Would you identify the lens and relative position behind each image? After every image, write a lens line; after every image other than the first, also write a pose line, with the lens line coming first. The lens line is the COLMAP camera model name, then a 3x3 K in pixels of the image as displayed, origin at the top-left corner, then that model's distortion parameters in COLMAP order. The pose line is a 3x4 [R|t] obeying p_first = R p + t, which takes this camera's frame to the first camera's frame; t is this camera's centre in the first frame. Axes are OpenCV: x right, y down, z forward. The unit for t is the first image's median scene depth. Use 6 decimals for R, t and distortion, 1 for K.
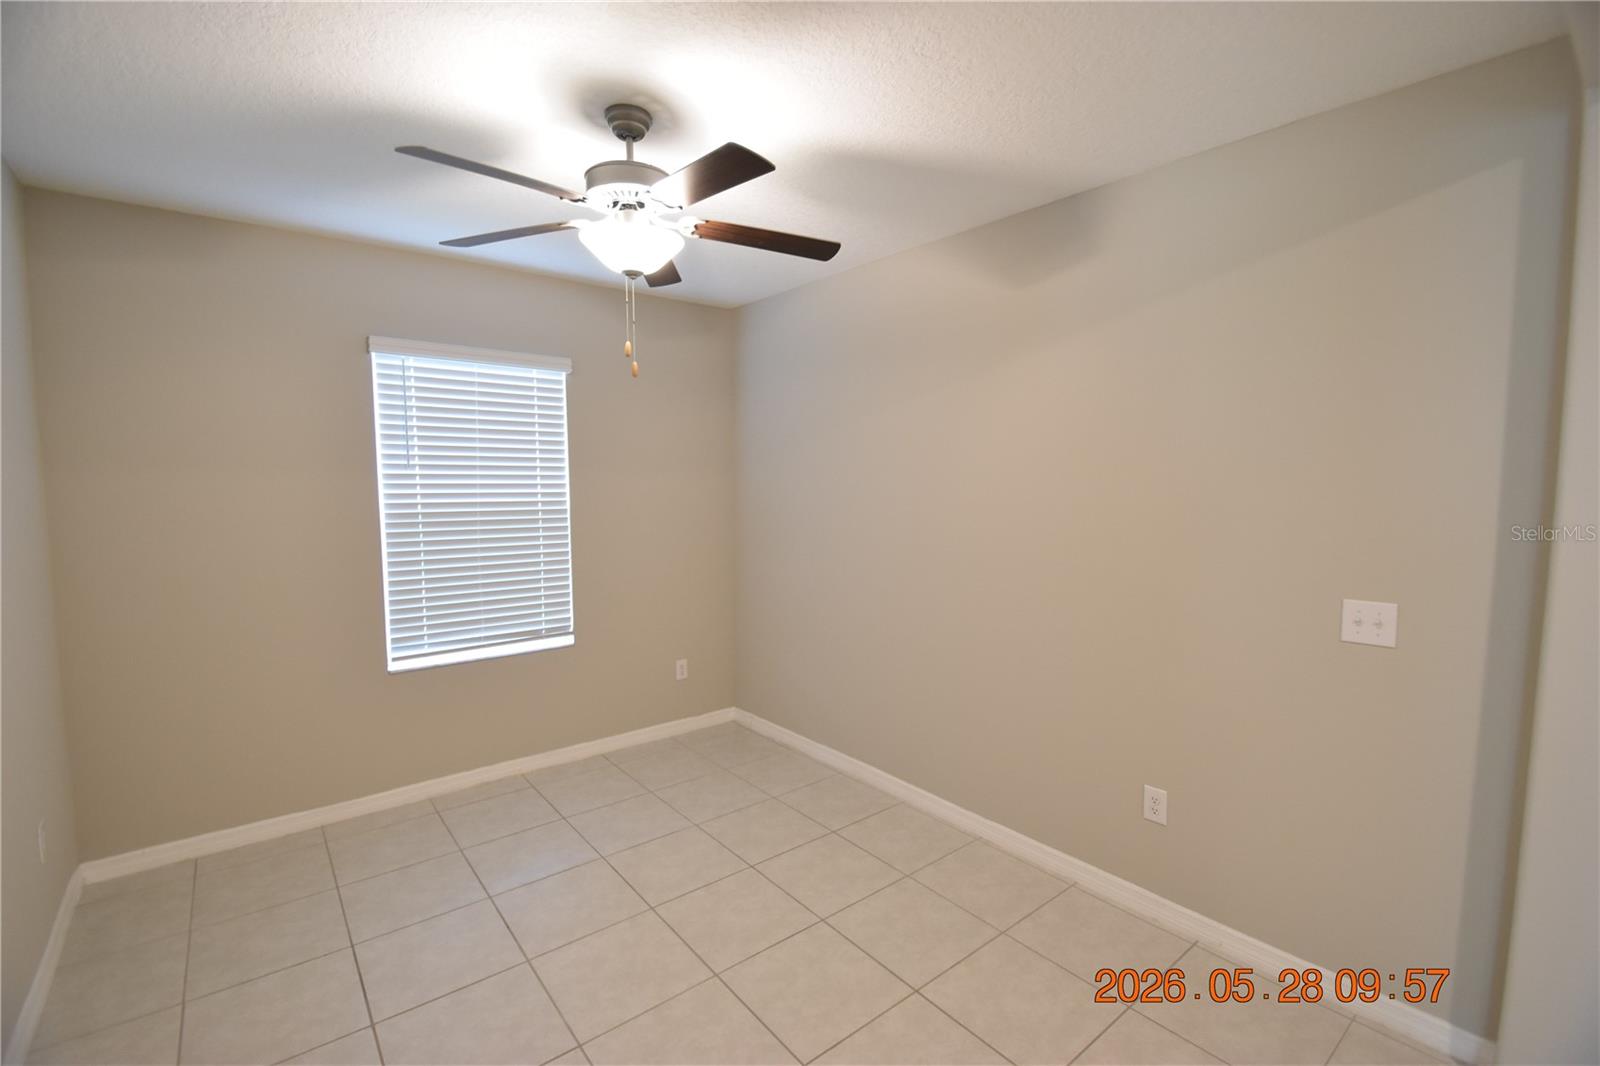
lens RADIAL K [[705.9, 0, 797.7], [0, 705.9, 532.0], [0, 0, 1]] dist [-0.000366, -0.000628]
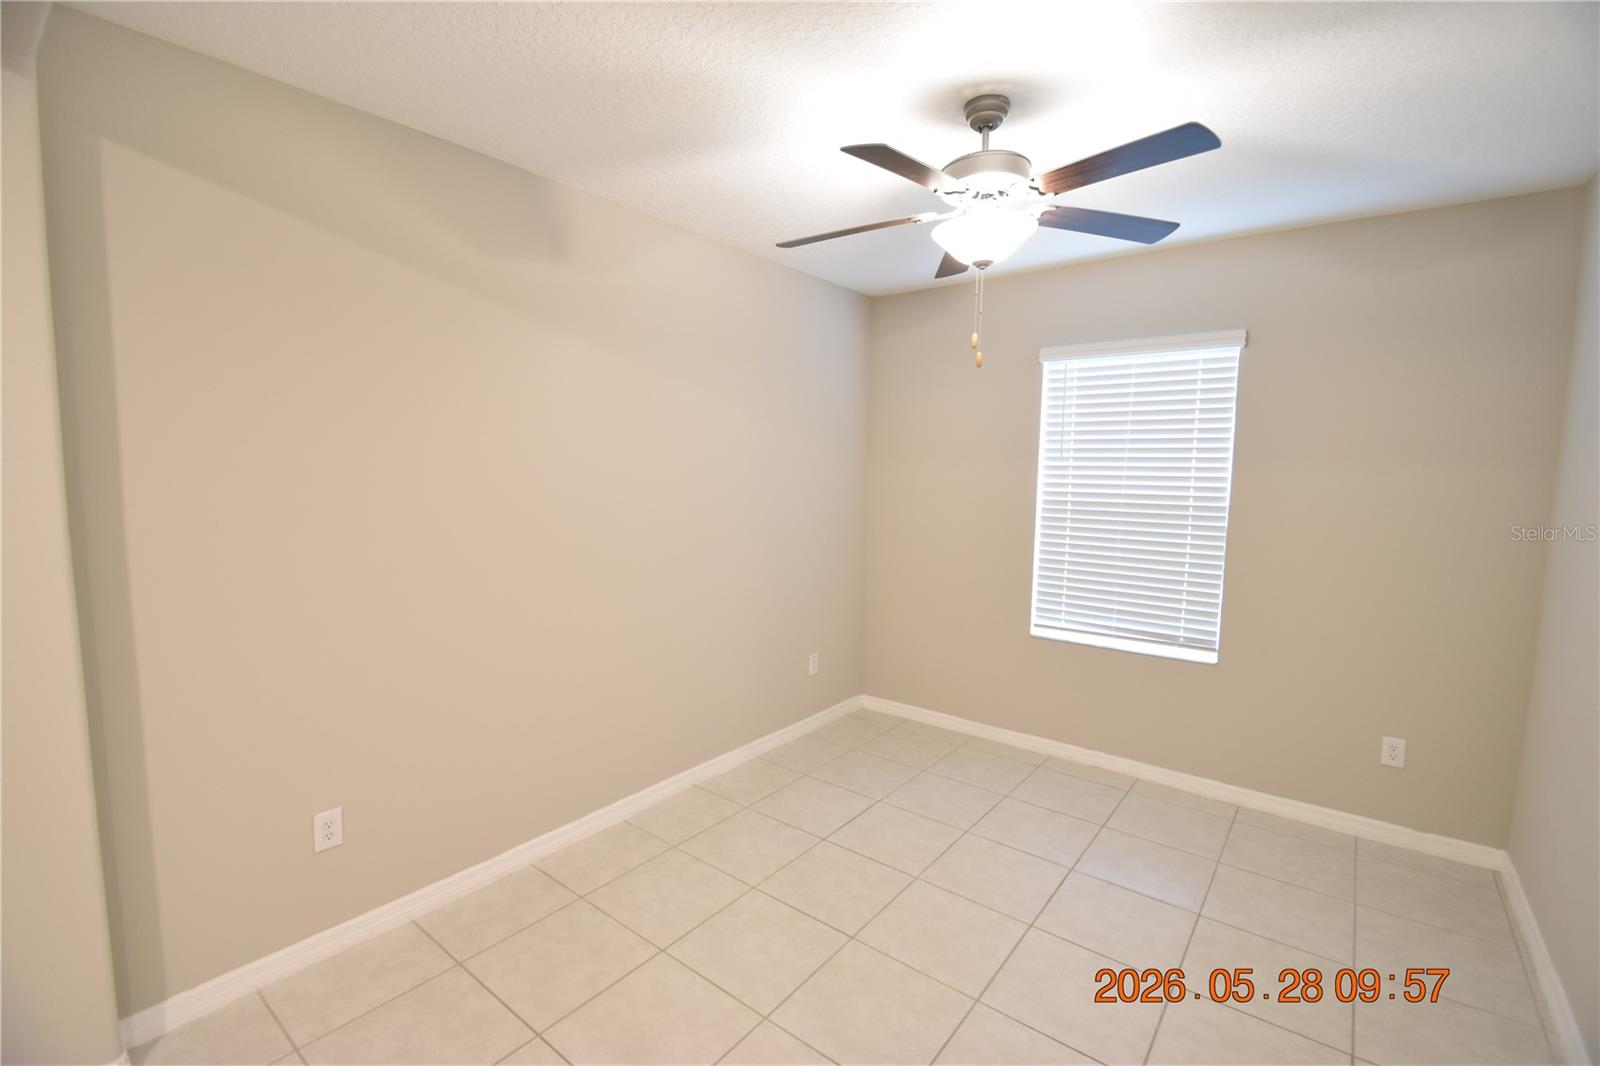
lens RADIAL K [[705.9, 0, 797.7], [0, 705.9, 532.0], [0, 0, 1]] dist [-0.000366, -0.000628]
pose [[0.221955, 0.091854, -0.970721, 0.448603], [-0.084129, 0.993644, 0.074787, -0.025554], [0.971421, 0.065066, 0.228272, 0.338915]]
